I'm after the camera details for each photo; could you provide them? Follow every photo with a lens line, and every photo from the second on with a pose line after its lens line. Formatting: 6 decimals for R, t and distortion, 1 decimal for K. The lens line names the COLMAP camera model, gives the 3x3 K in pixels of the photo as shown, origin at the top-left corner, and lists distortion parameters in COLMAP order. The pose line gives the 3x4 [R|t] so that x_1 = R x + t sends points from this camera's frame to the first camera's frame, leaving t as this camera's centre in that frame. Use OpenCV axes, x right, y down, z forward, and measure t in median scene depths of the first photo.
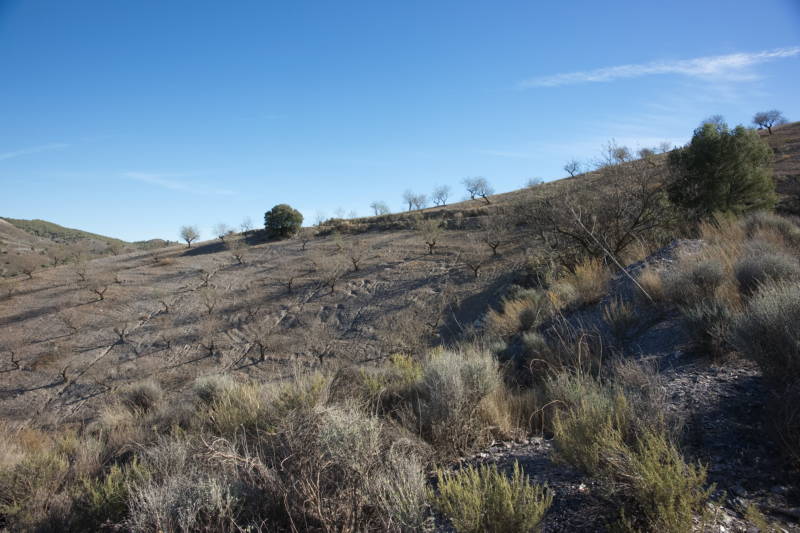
lens RADIAL K [[548.0, 0, 400.0], [0, 548.0, 266.5], [0, 0, 1]] dist [-0.108372, 0.092204]
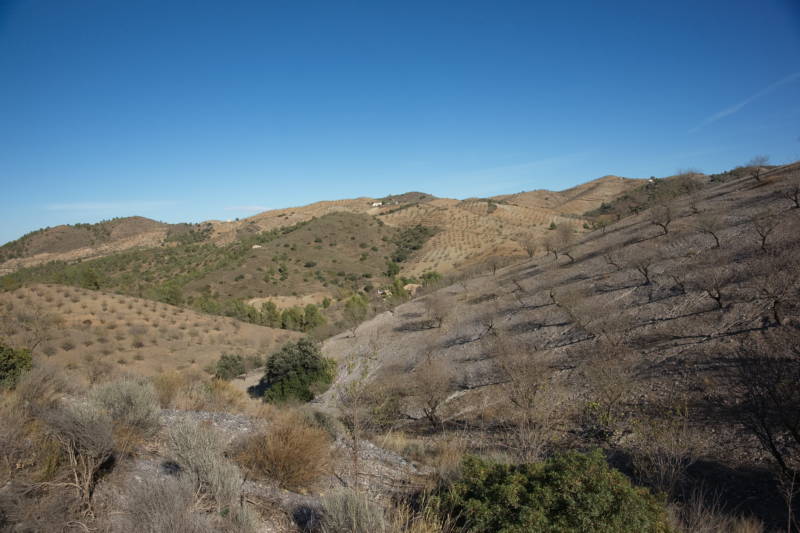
lens RADIAL K [[548.0, 0, 400.0], [0, 548.0, 266.5], [0, 0, 1]] dist [-0.108372, 0.092204]
pose [[0.312088, 0.029528, -0.949594, 0.134180], [0.064267, 0.996571, 0.052110, 0.052809], [0.947877, -0.077291, 0.309120, 0.416810]]
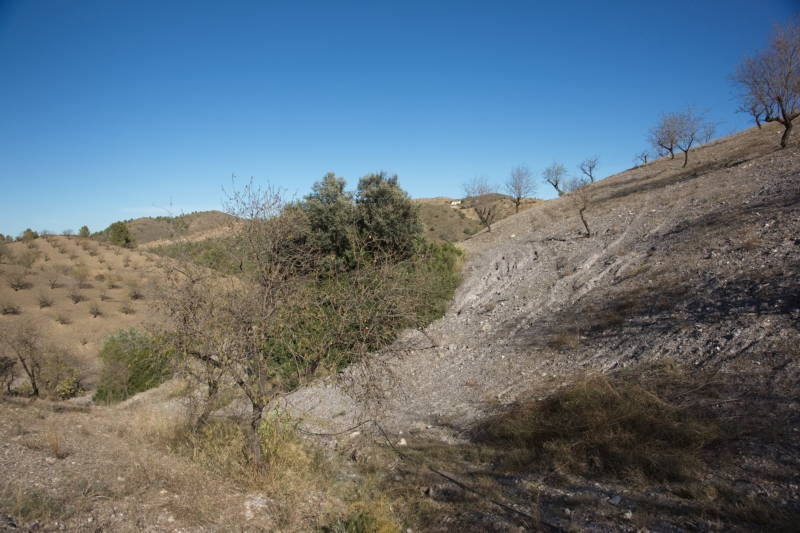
lens RADIAL K [[548.4, 0, 400.0], [0, 548.4, 266.5], [0, 0, 1]] dist [-0.109254, 0.092686]
pose [[0.180715, 0.022897, -0.983269, -0.700016], [0.039088, 0.998772, 0.030442, 0.333716], [0.982758, -0.043935, 0.179598, 0.525102]]
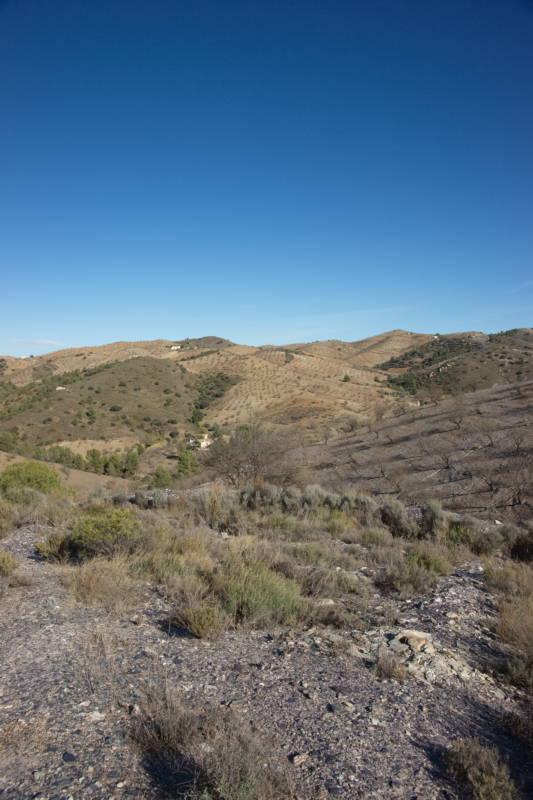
lens RADIAL K [[547.5, 0, 266.5], [0, 547.5, 400.0], [0, 0, 1]] dist [-0.108749, 0.088418]
pose [[0.439241, 0.028256, -0.897925, 0.422980], [0.021528, 0.998887, 0.041964, -0.076729], [0.898111, -0.037763, 0.438144, 0.091825]]
